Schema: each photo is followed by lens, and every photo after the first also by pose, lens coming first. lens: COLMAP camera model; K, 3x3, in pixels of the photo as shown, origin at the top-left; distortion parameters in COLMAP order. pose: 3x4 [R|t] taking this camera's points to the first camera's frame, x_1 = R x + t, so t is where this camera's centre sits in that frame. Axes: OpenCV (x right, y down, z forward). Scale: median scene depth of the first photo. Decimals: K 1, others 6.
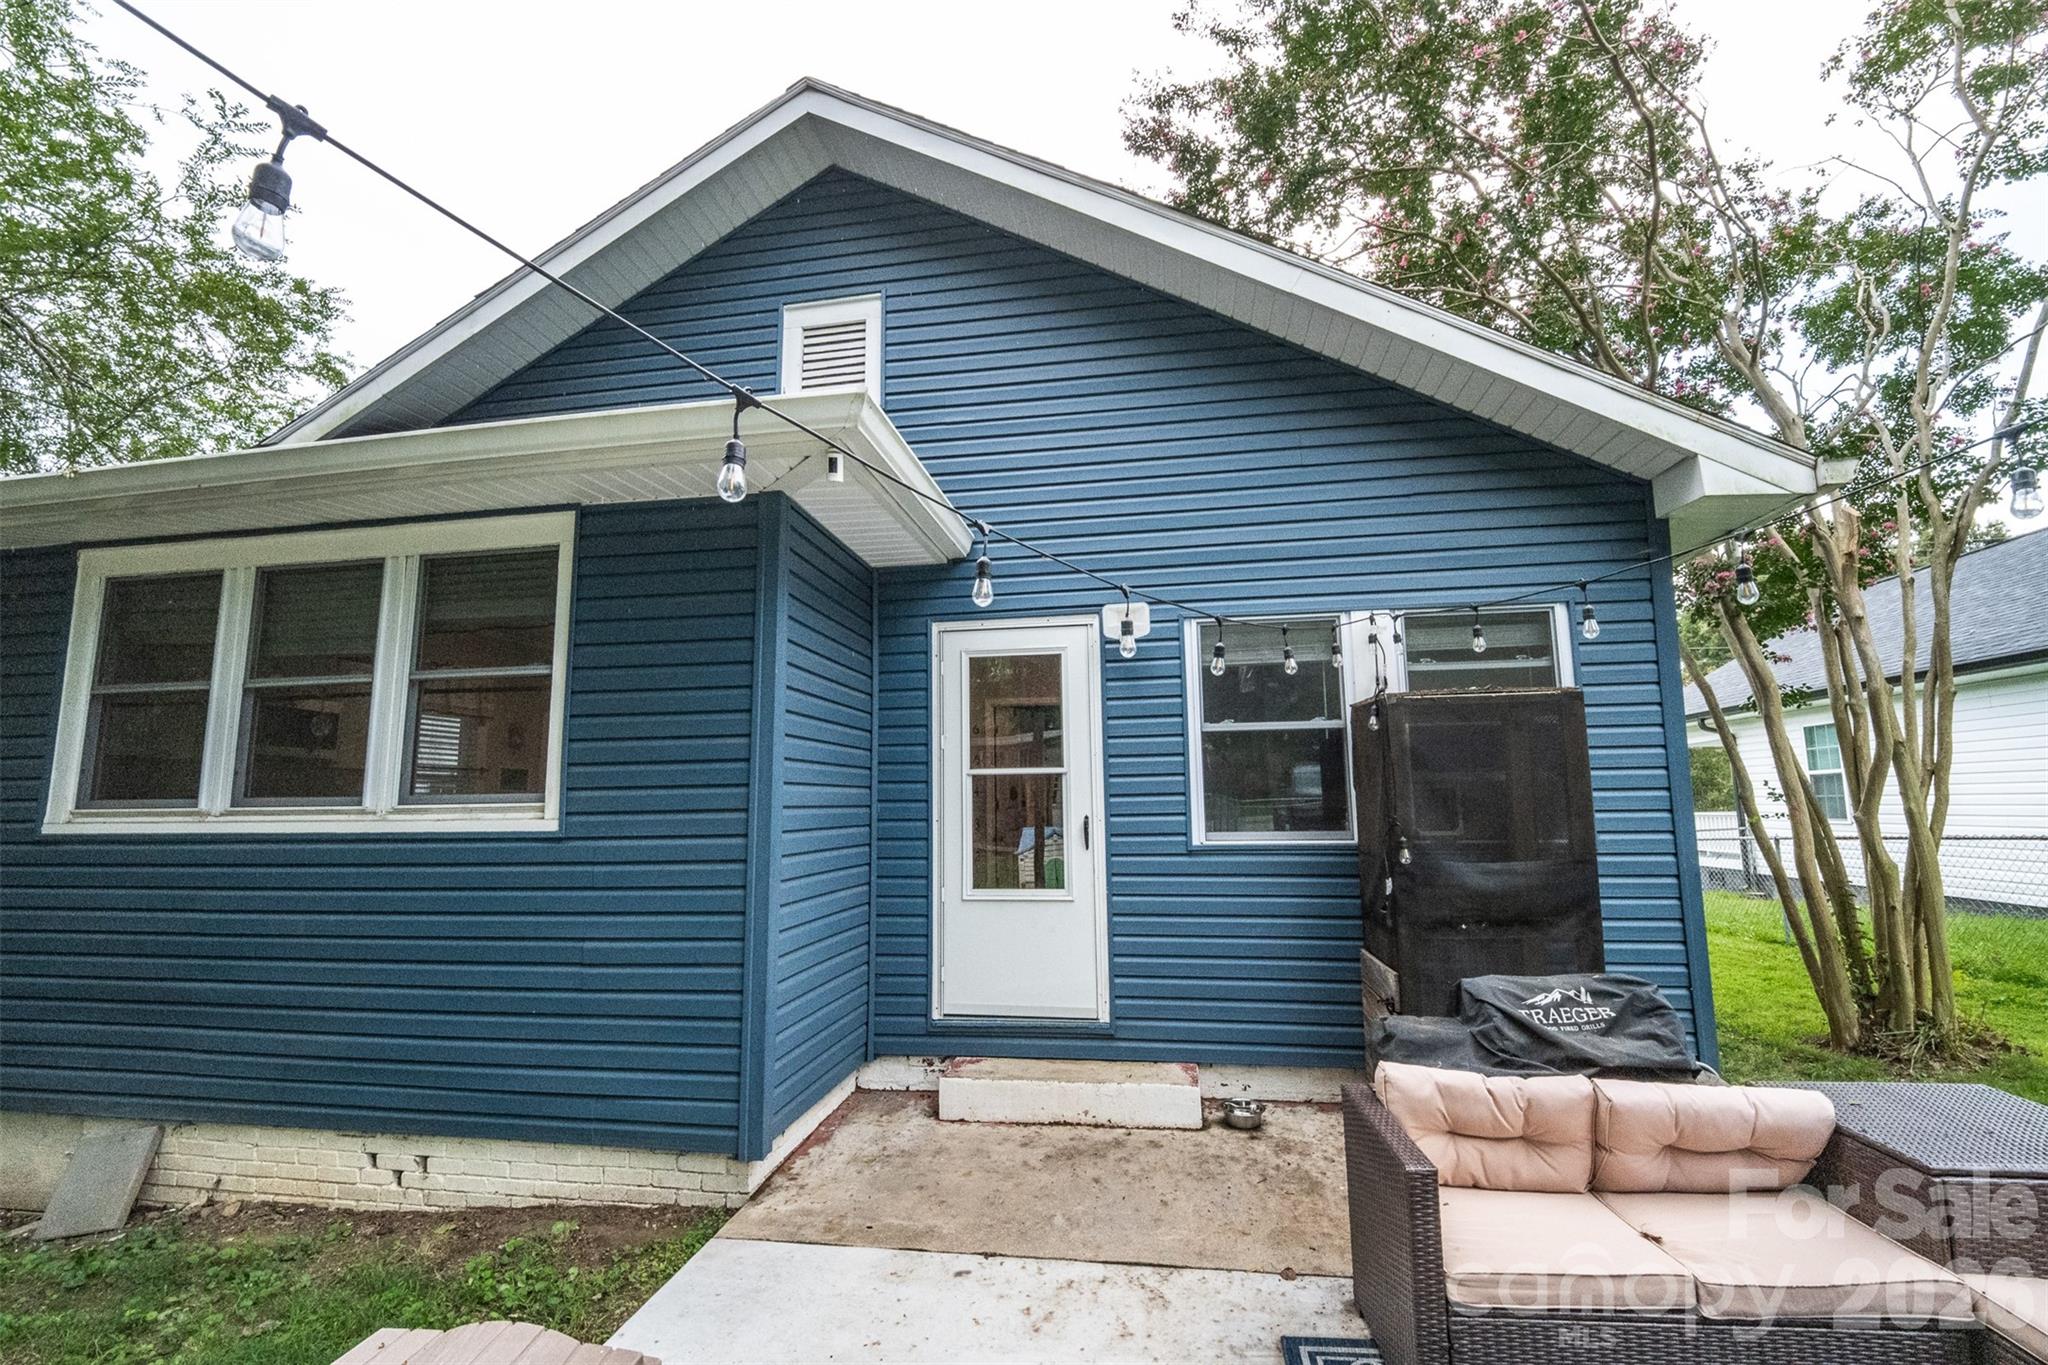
lens RADIAL K [[854.4, 0, 1017.9], [0, 854.4, 695.4], [0, 0, 1]] dist [-0.014537, -0.004402]
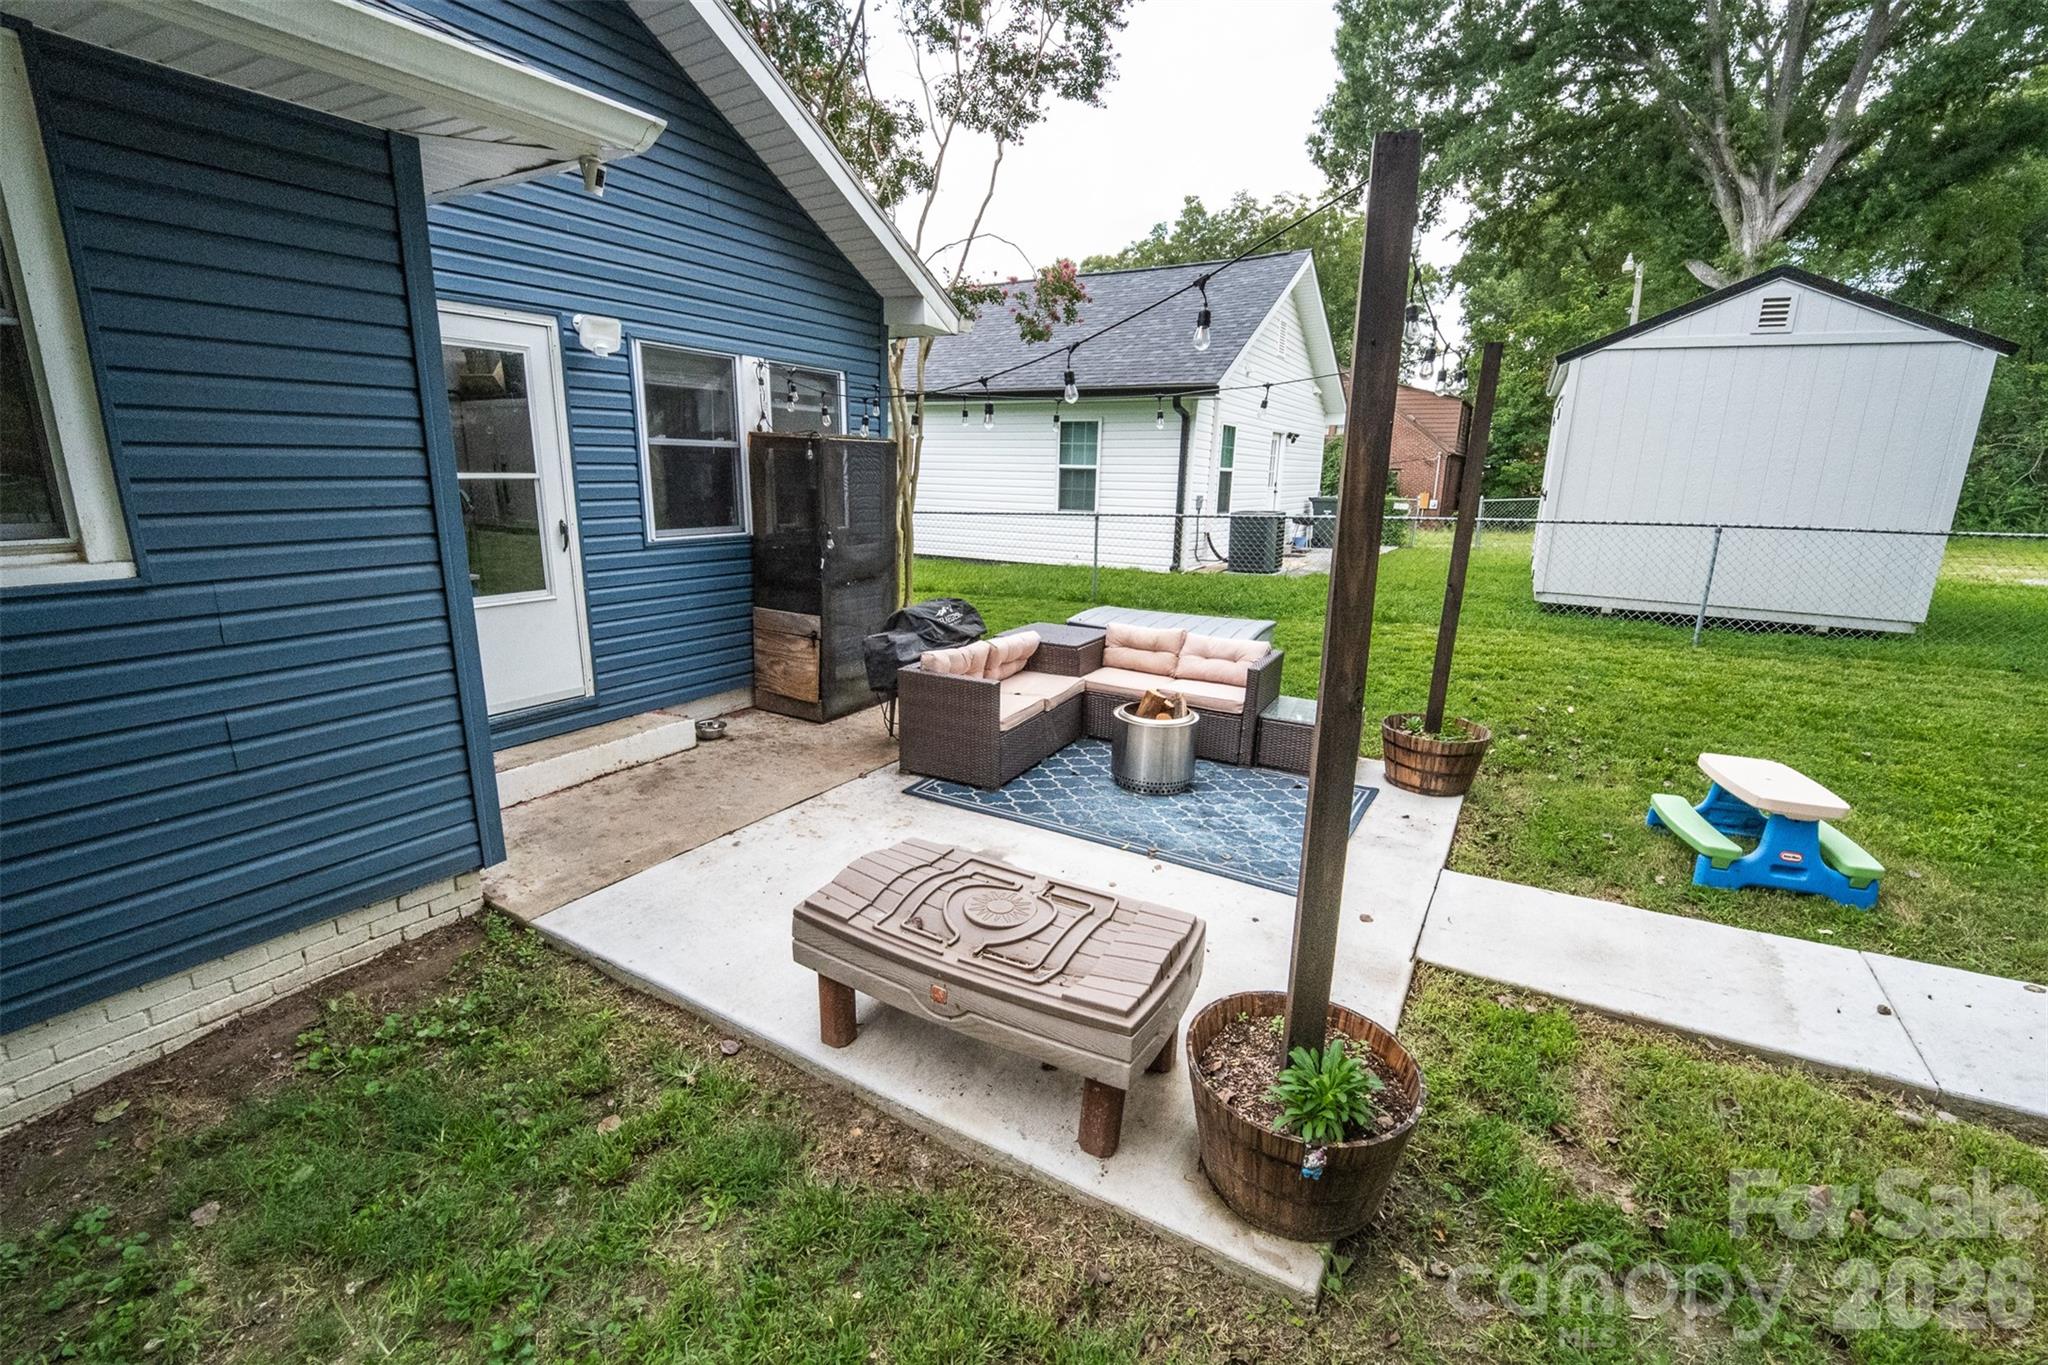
lens RADIAL K [[854.4, 0, 1001.6], [0, 854.4, 700.0], [0, 0, 1]] dist [-0.014537, -0.004402]
pose [[0.384917, -0.218749, 0.896654, -0.742296], [-0.144961, 0.945121, 0.292802, -0.039824], [-0.911496, -0.242685, 0.332083, 0.086925]]
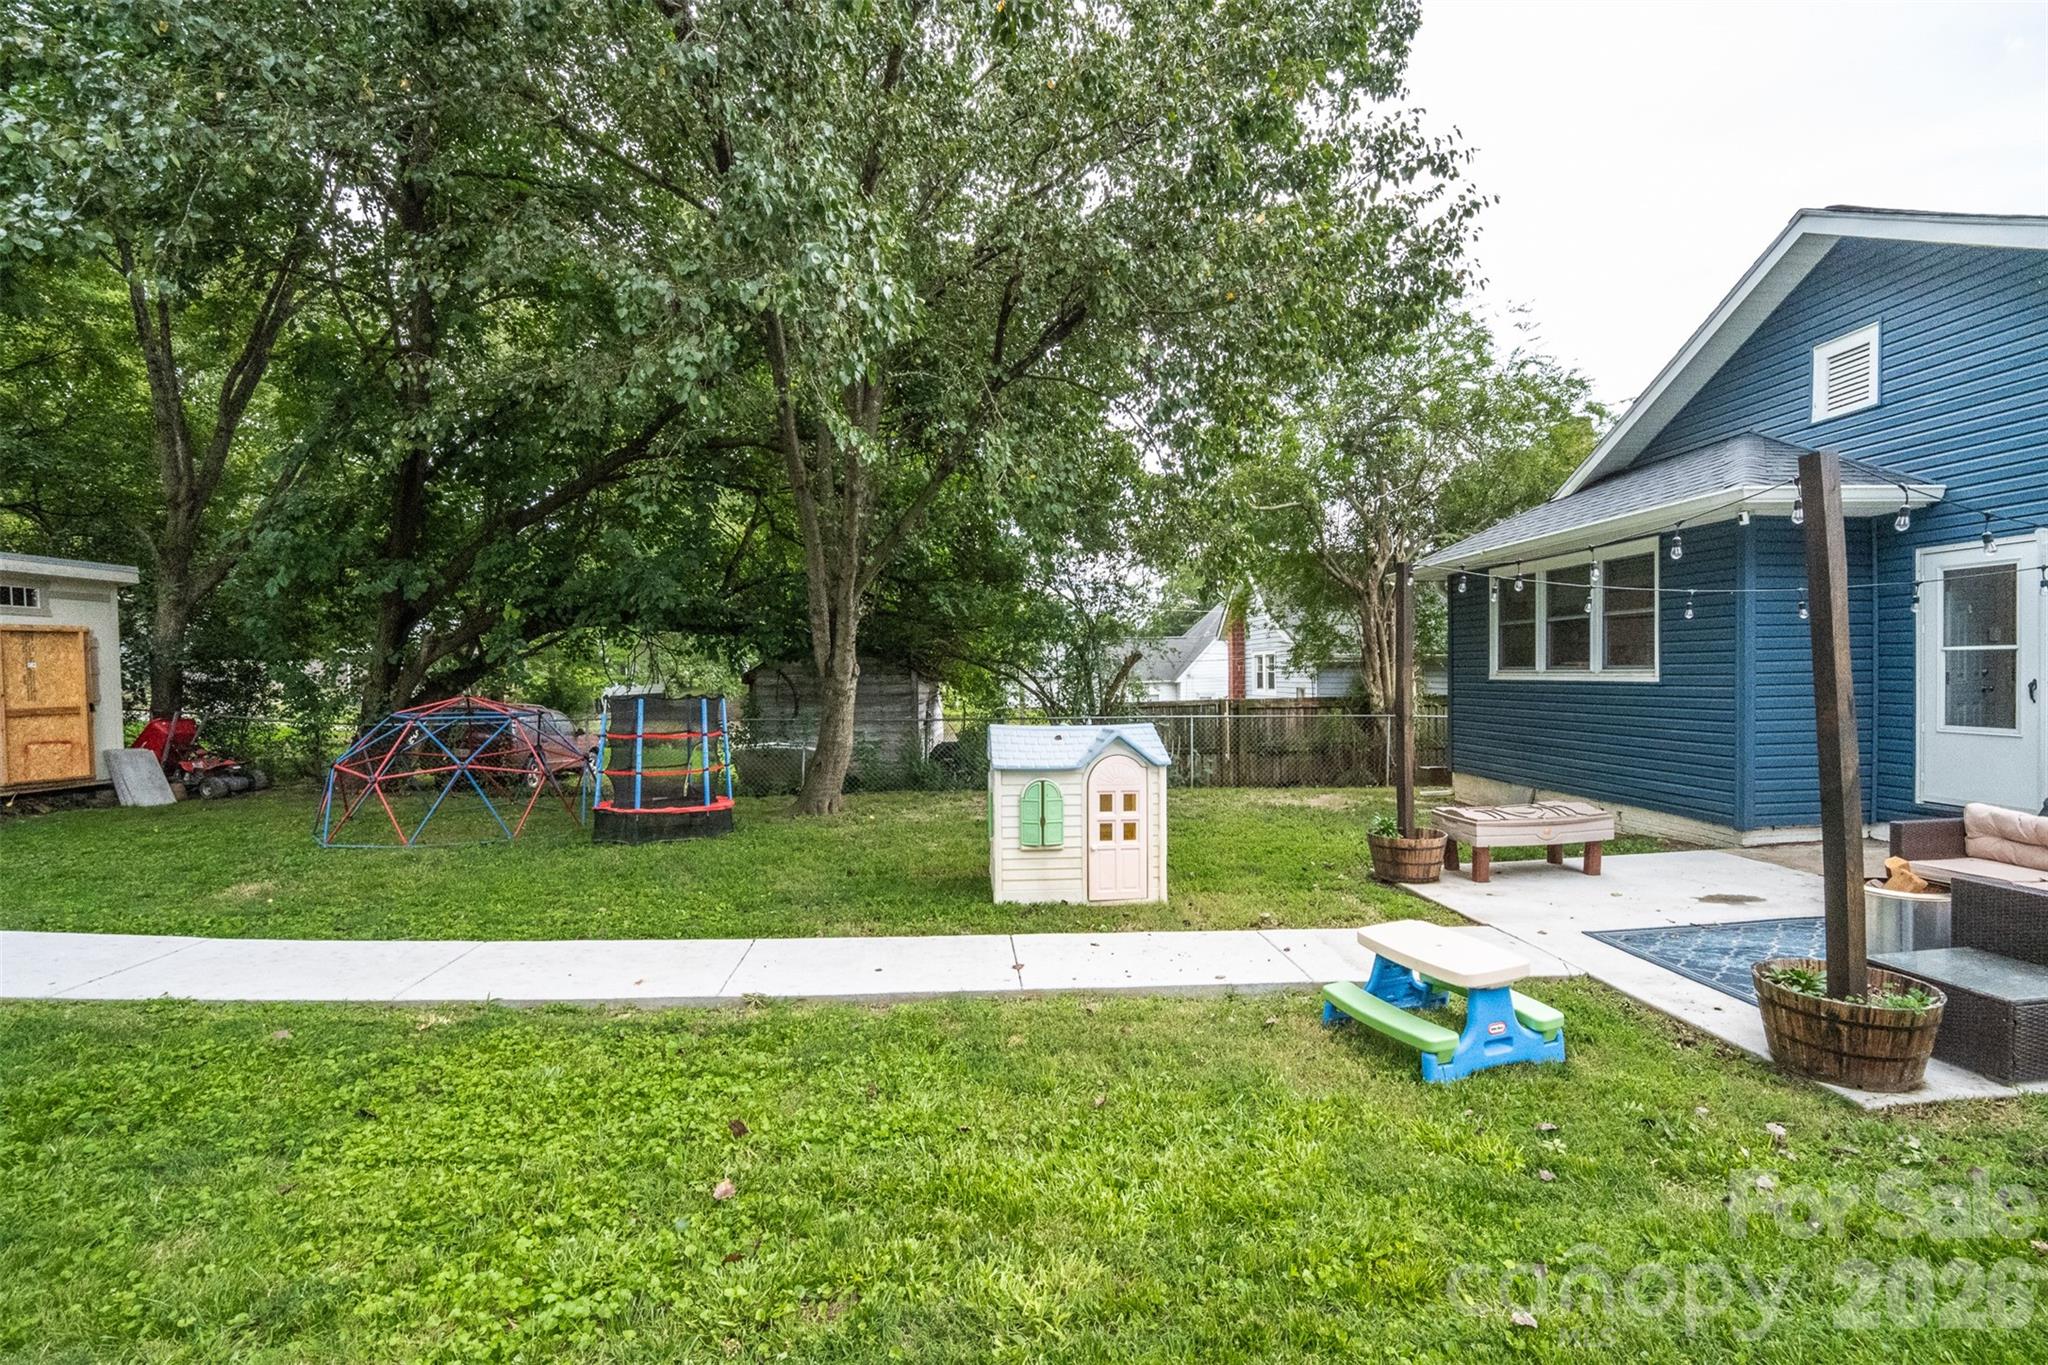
lens RADIAL K [[854.4, 0, 1038.7], [0, 854.4, 693.8], [0, 0, 1]] dist [-0.014537, -0.004402]
pose [[0.215116, 0.035053, -0.975959, 1.100419], [0.137053, 0.988382, 0.065708, -0.155117], [0.966924, -0.147893, 0.207813, -0.908561]]
